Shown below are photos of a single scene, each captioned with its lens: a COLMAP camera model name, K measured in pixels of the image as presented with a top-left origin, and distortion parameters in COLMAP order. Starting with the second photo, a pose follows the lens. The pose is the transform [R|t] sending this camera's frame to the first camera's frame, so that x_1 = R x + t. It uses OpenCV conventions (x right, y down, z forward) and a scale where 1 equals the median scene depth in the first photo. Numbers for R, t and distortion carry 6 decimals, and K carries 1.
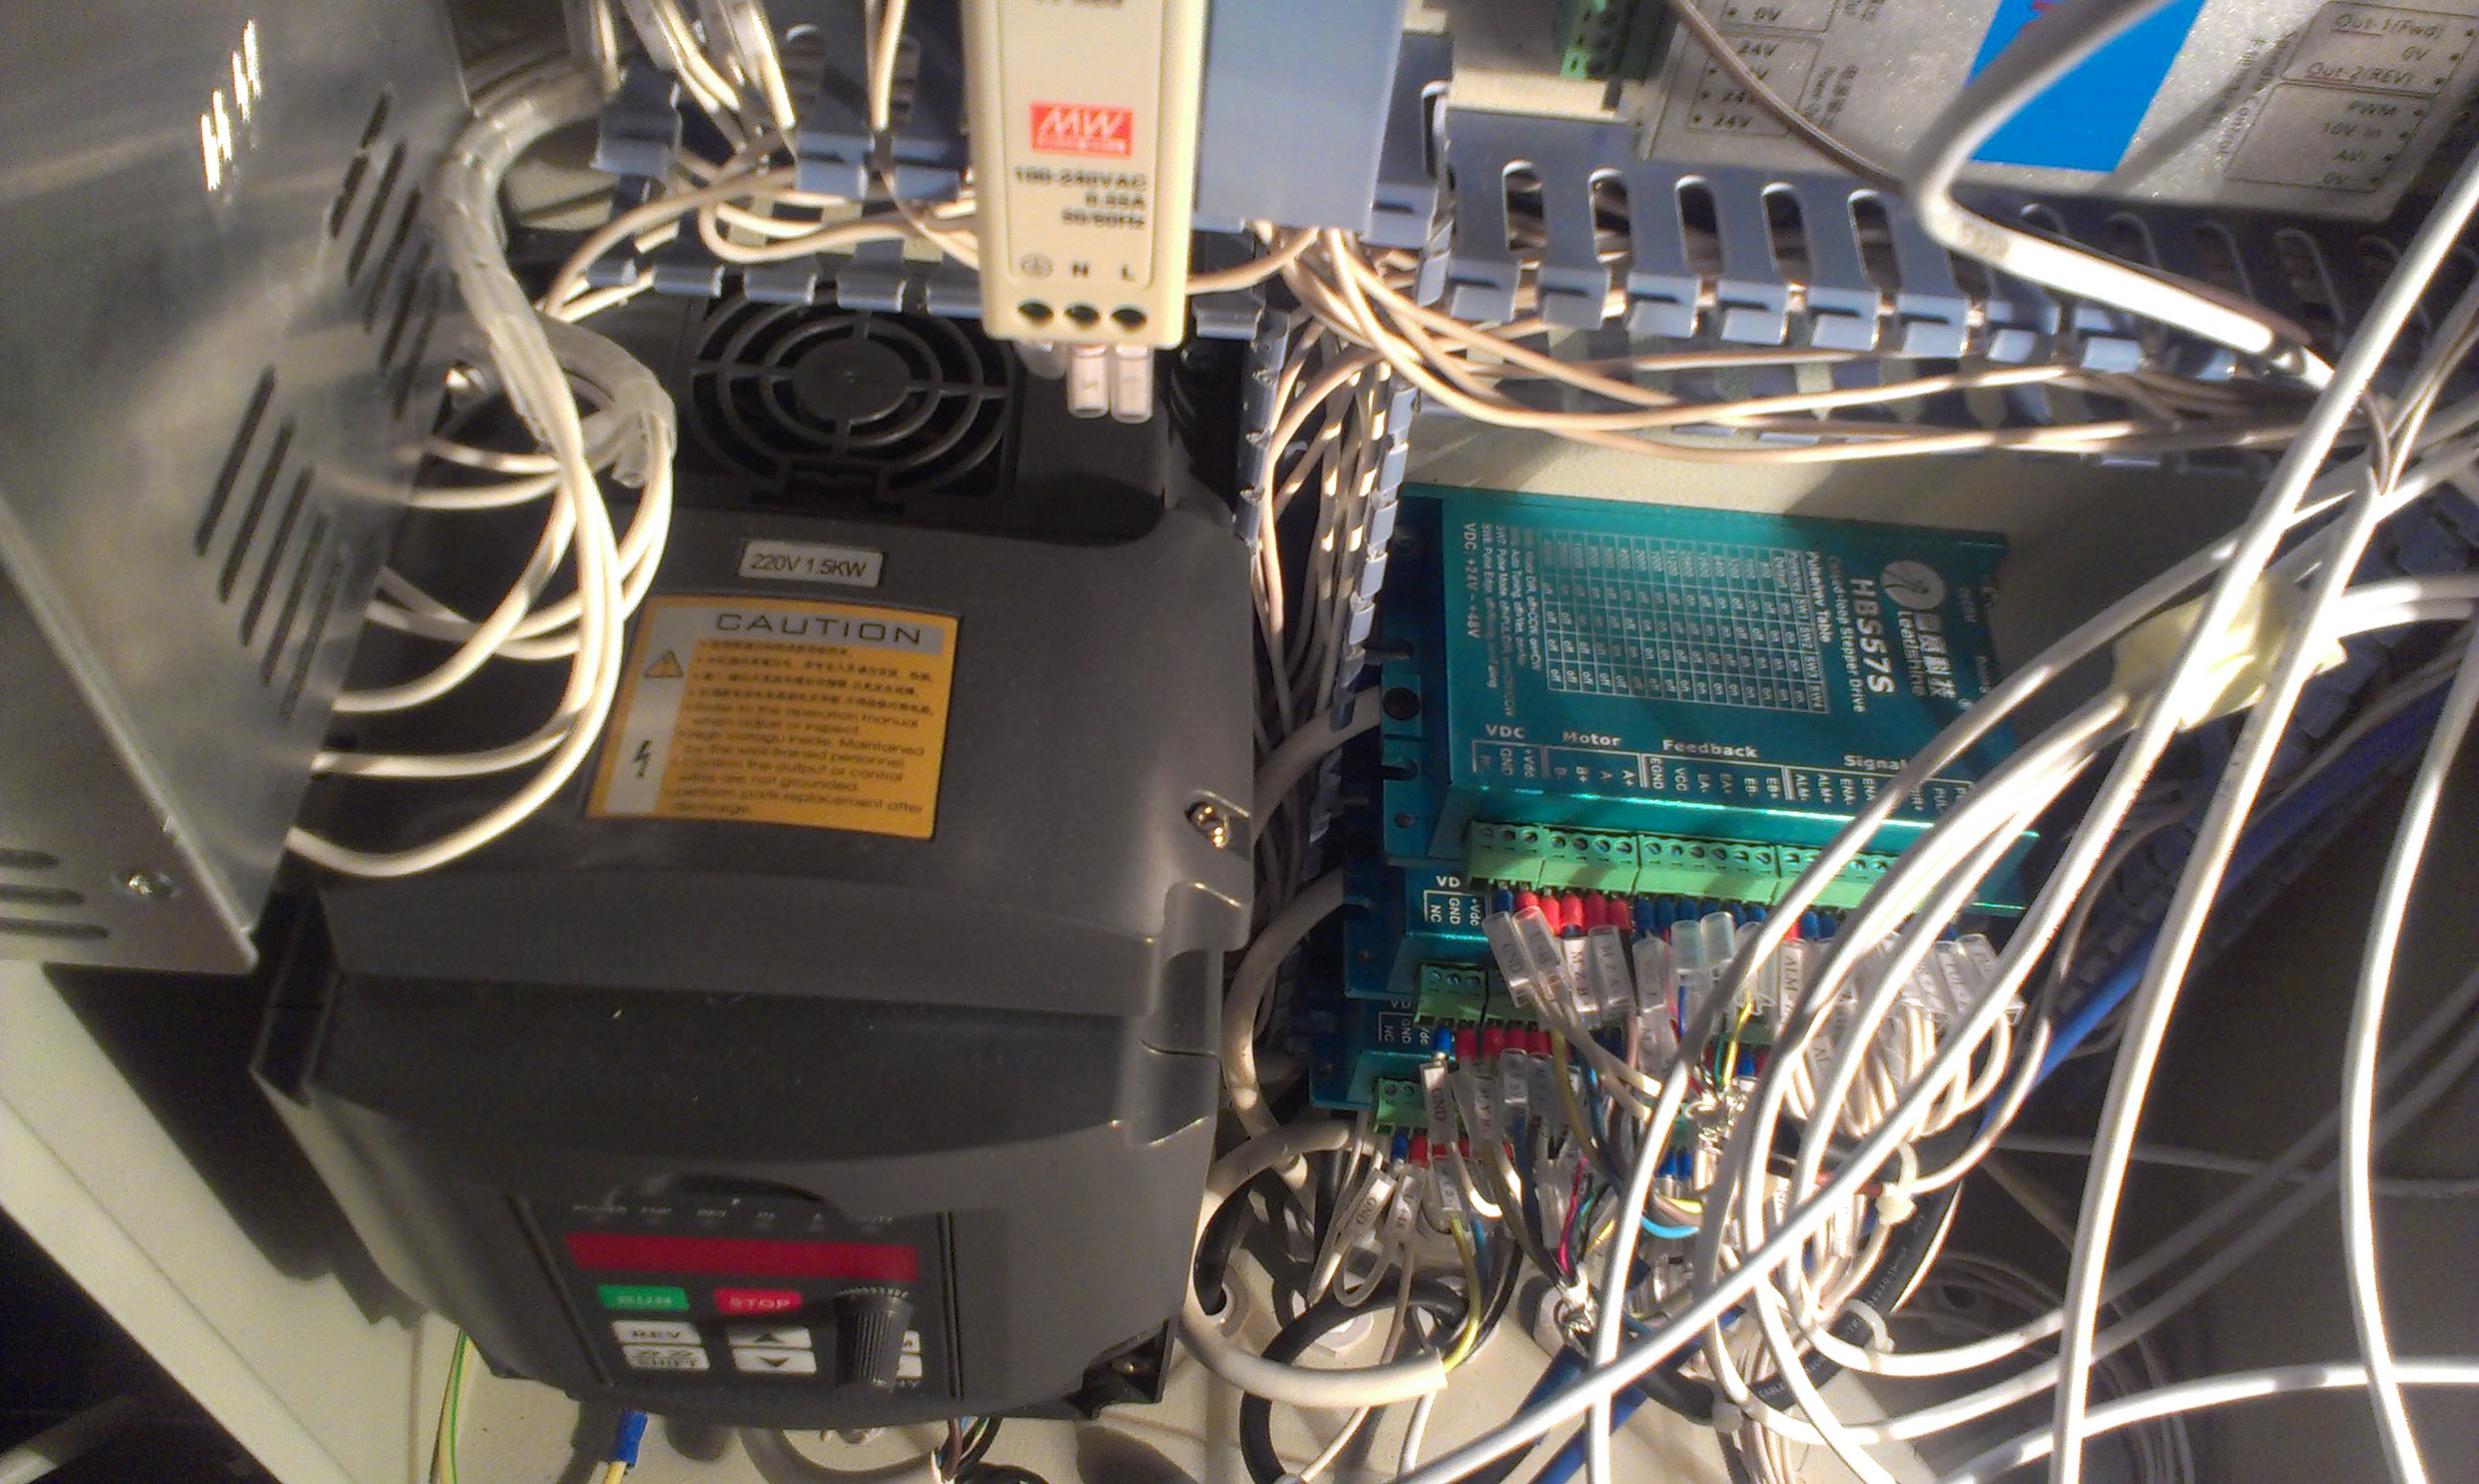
lens RADIAL K [[2061.9, 0, 1172.9], [0, 2061.9, 774.4], [0, 0, 1]] dist [0.044192, -0.099094]
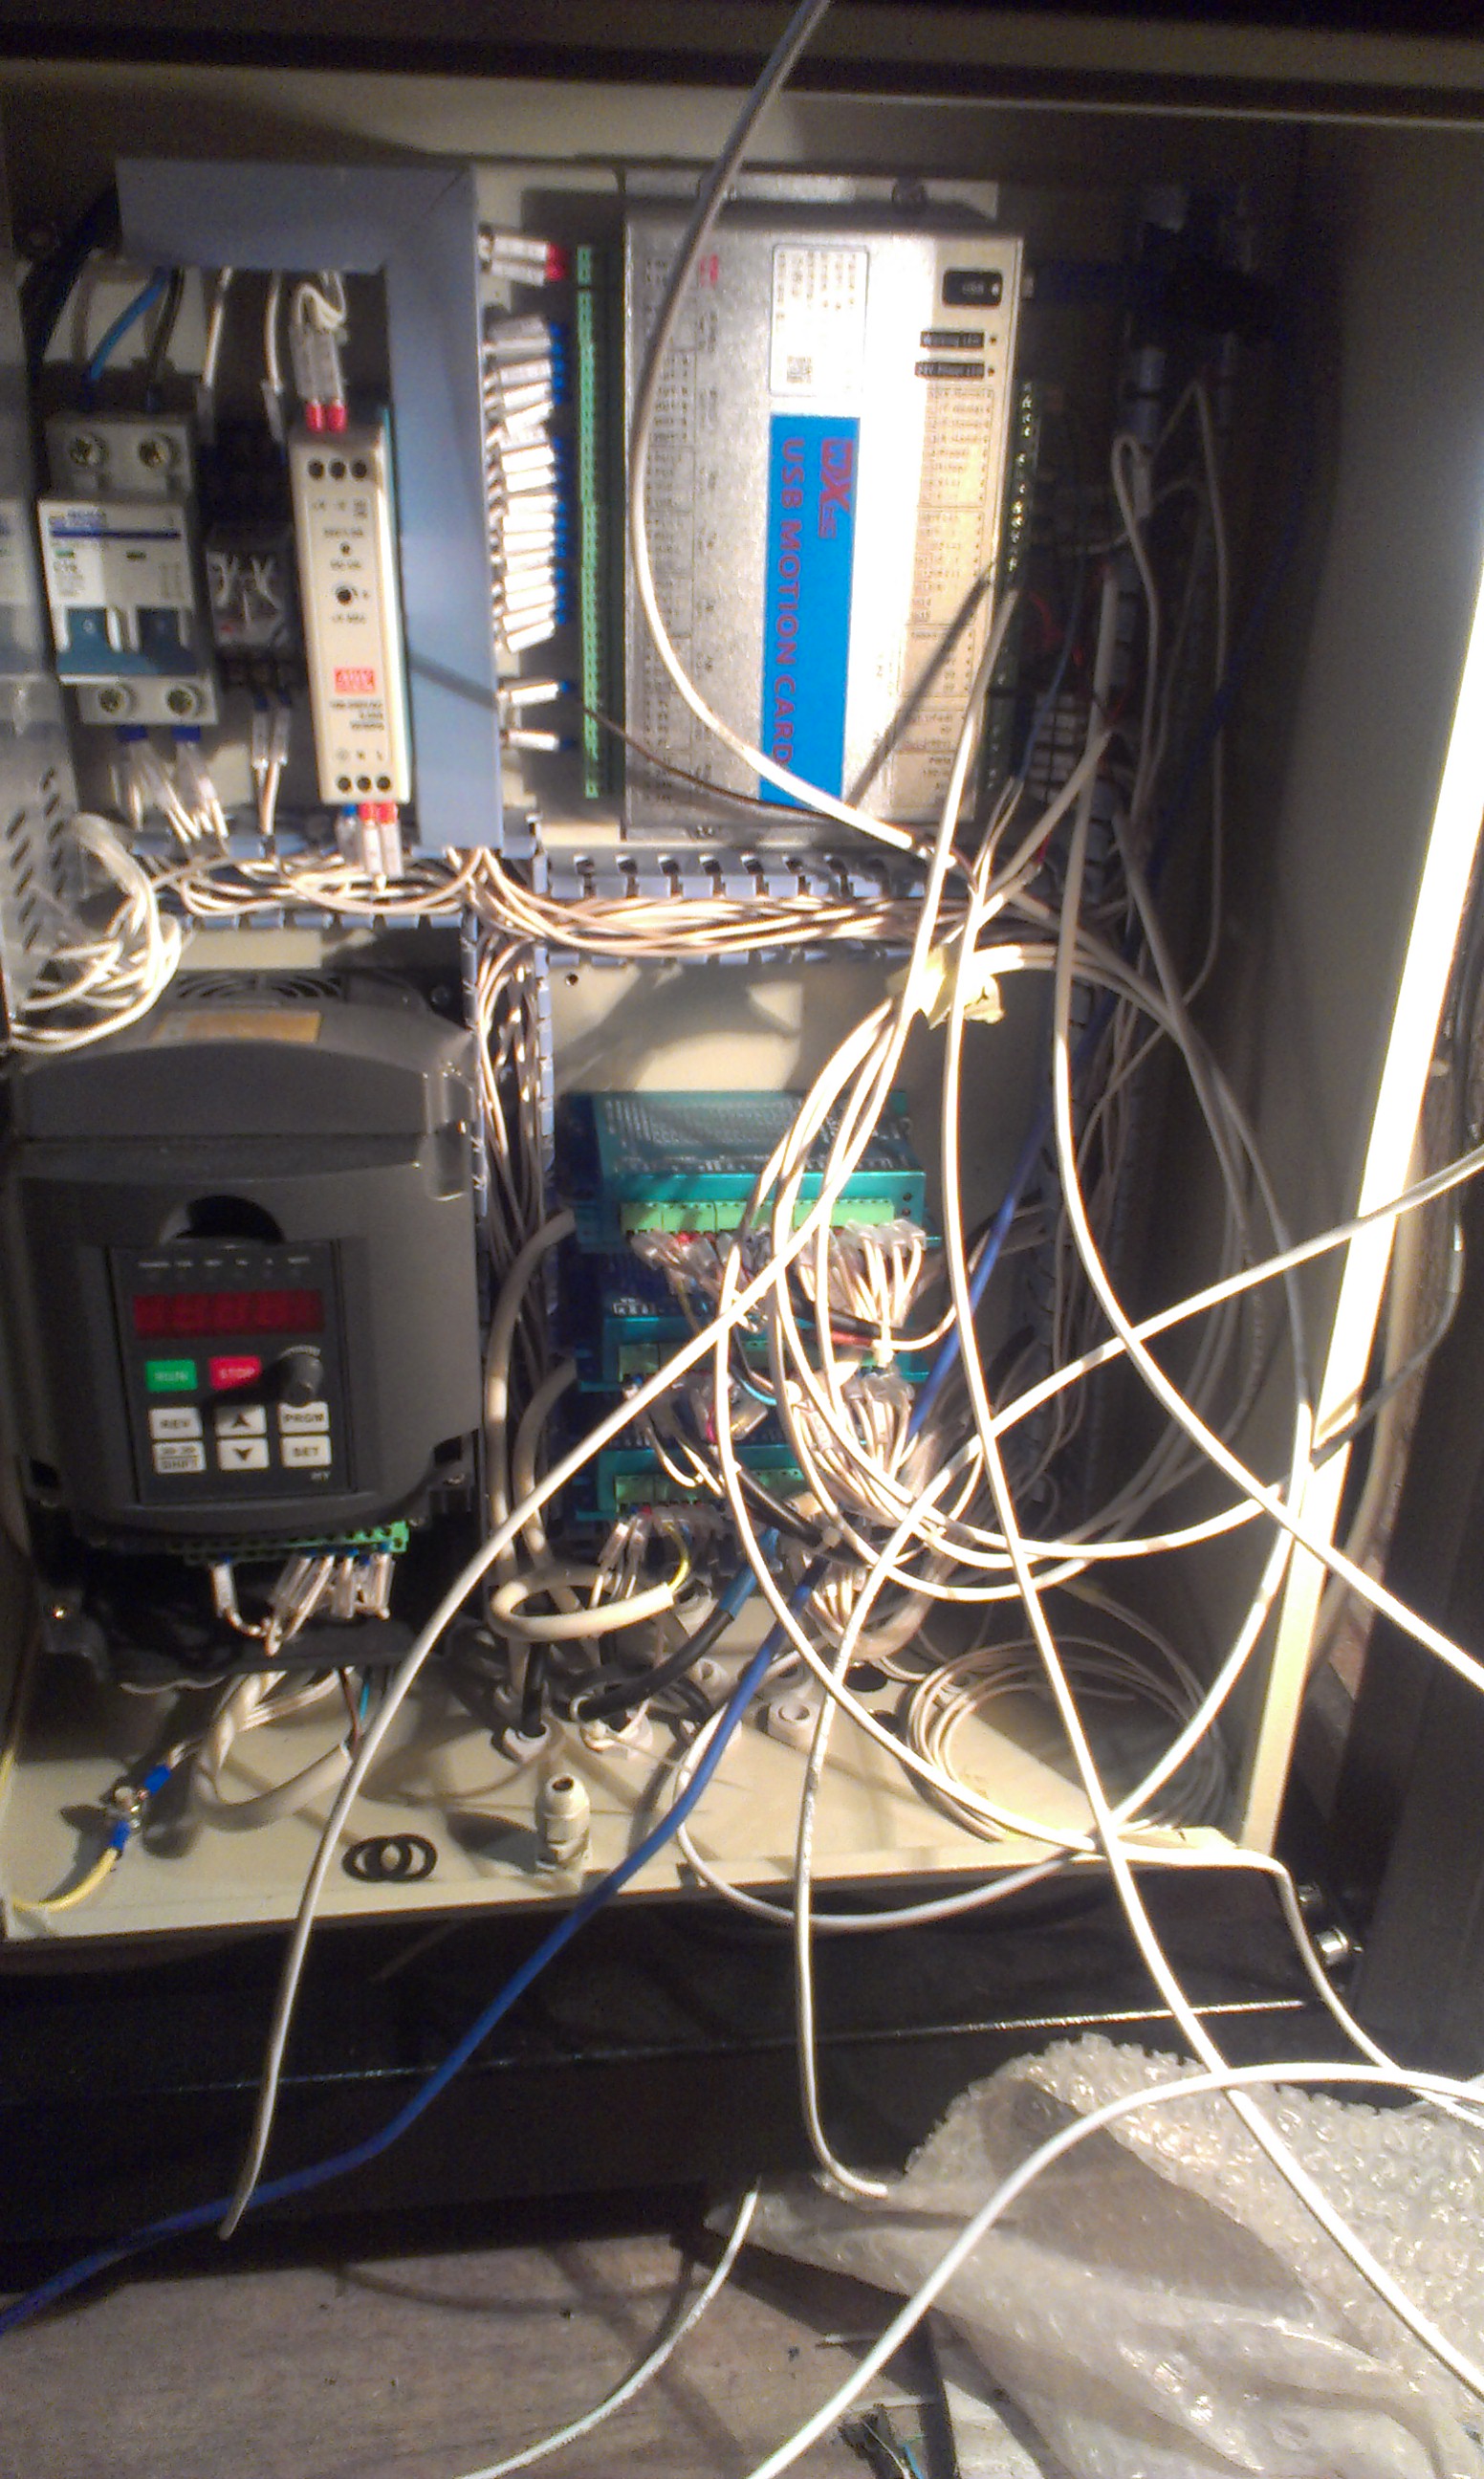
lens RADIAL K [[2061.9, 0, 746.1], [0, 2061.9, 1245.6], [0, 0, 1]] dist [0.044192, -0.099094]
pose [[0.984870, -0.109157, 0.134593, 0.008478], [0.158502, 0.881394, -0.444996, 0.984380], [-0.070055, 0.459596, 0.885361, -0.652923]]
